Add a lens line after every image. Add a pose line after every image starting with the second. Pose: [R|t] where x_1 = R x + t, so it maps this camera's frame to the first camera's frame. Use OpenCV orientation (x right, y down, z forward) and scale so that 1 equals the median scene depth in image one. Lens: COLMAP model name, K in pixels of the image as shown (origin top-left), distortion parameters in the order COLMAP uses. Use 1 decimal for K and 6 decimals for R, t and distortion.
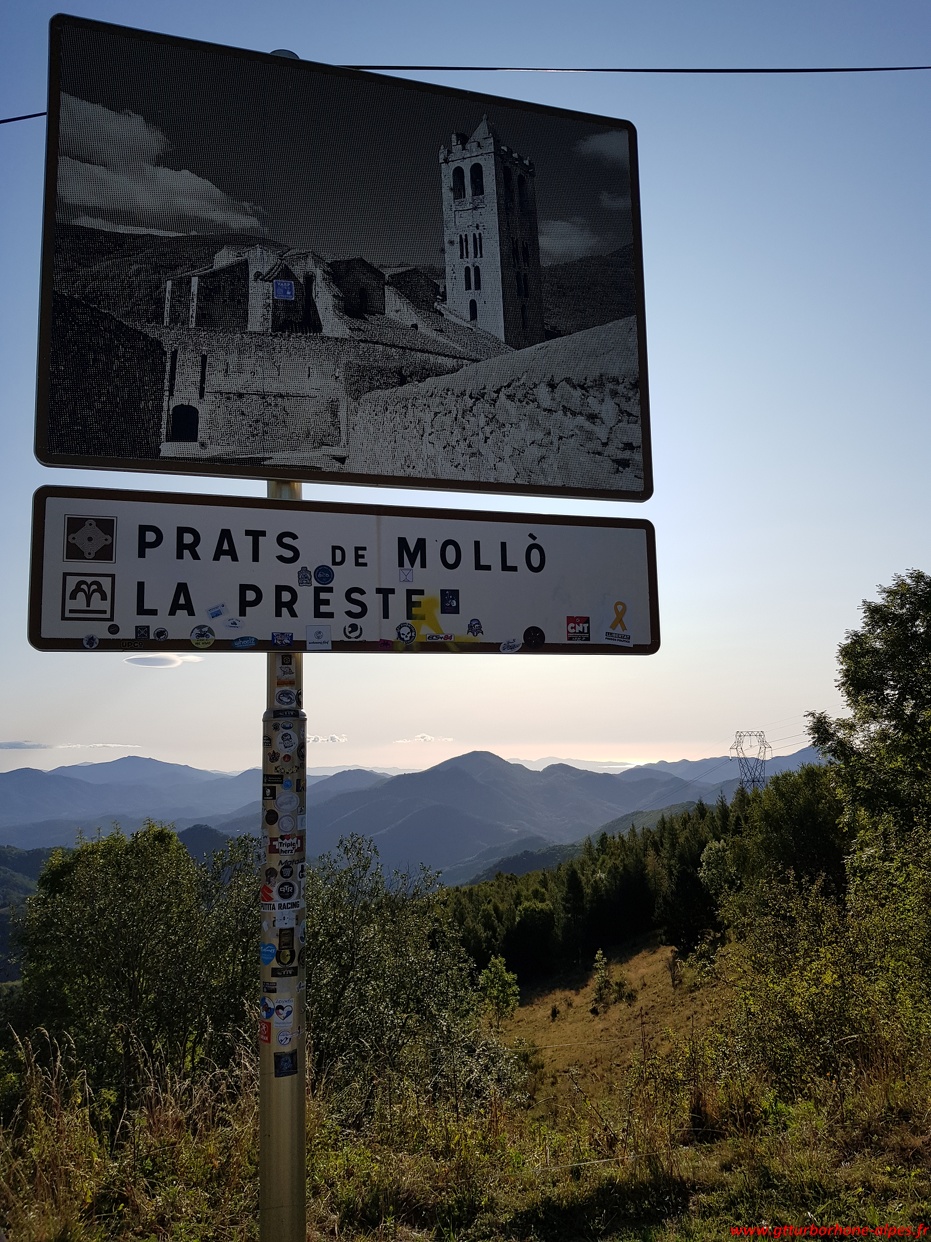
lens RADIAL K [[949.0, 0, 465.5], [0, 949.0, 621.0], [0, 0, 1]] dist [0.096155, -0.187245]
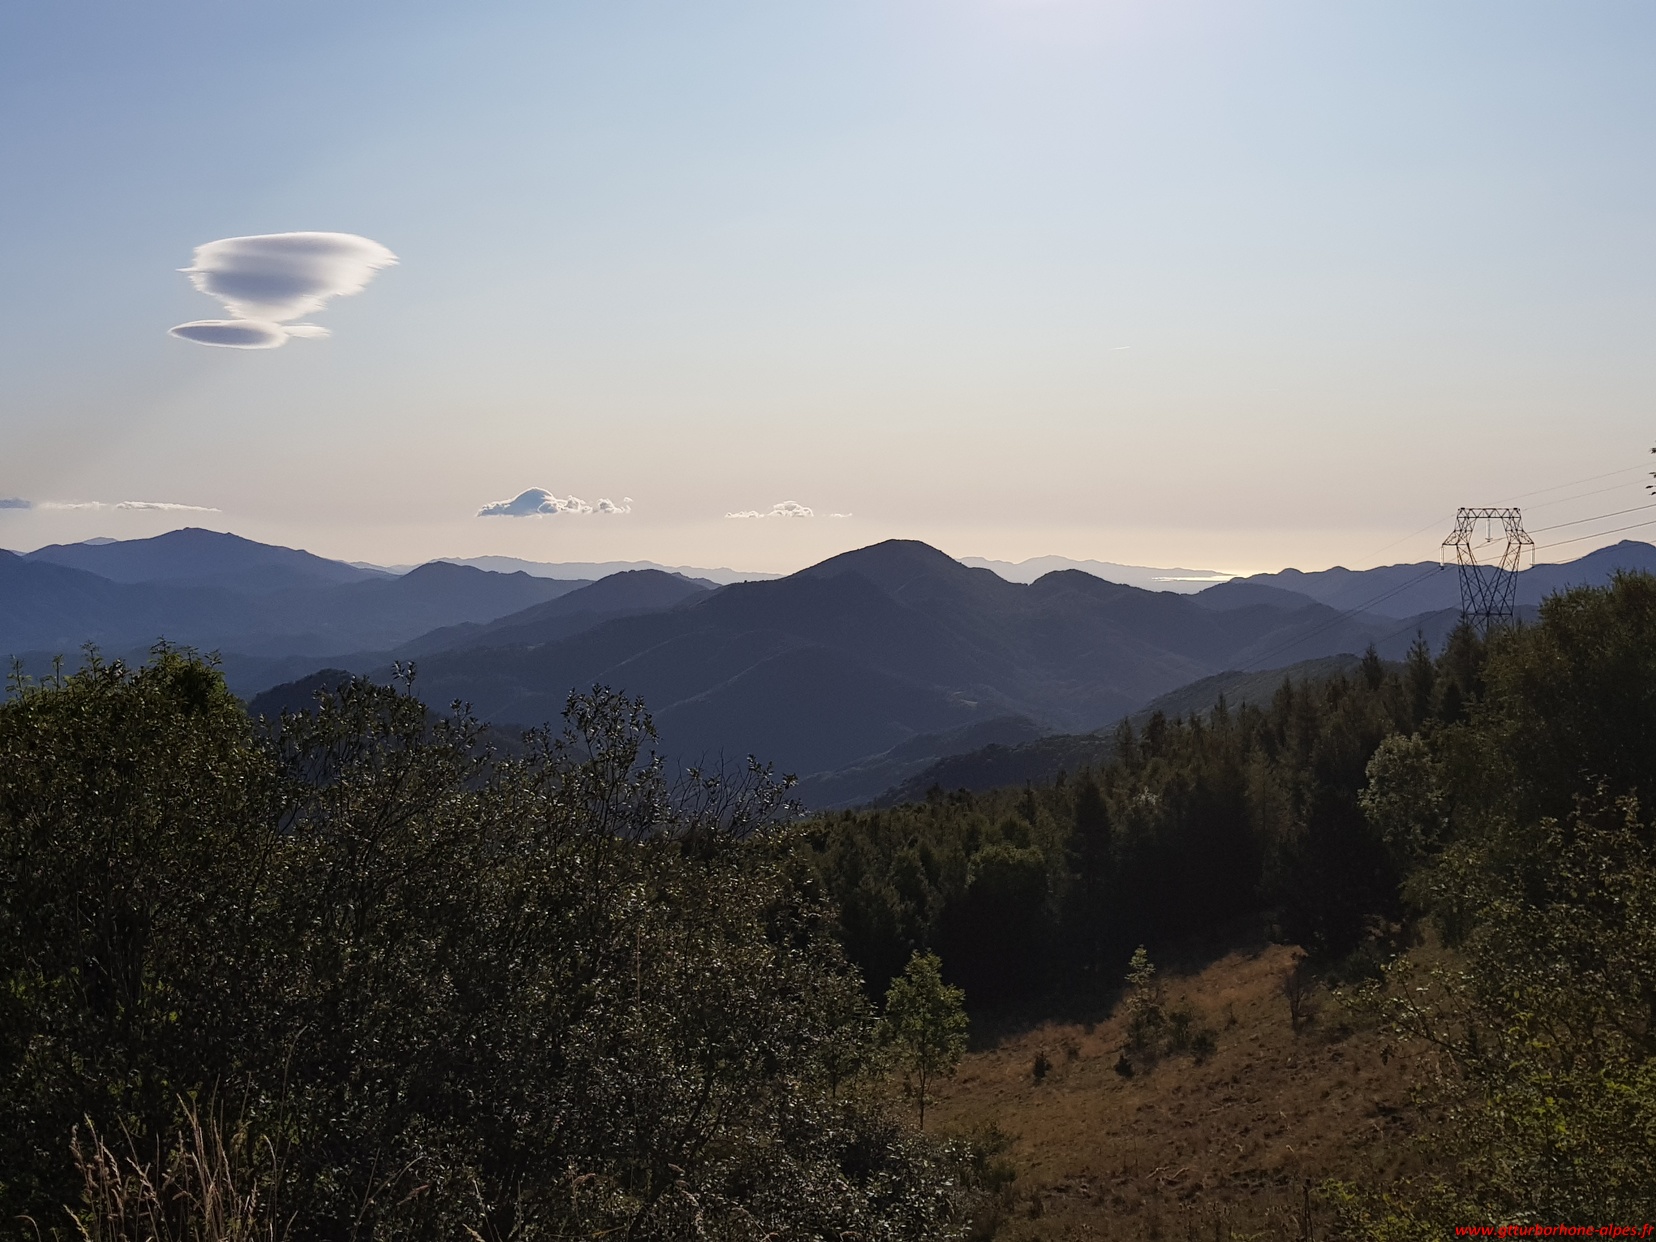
lens RADIAL K [[1265.3, 0, 830.4], [0, 1265.3, 644.8], [0, 0, 1]] dist [0.096155, -0.187245]
pose [[0.996344, 0.023939, -0.082010, 0.033573], [-0.012204, 0.989975, 0.140712, 0.103113], [0.084556, -0.139196, 0.986648, 0.370862]]
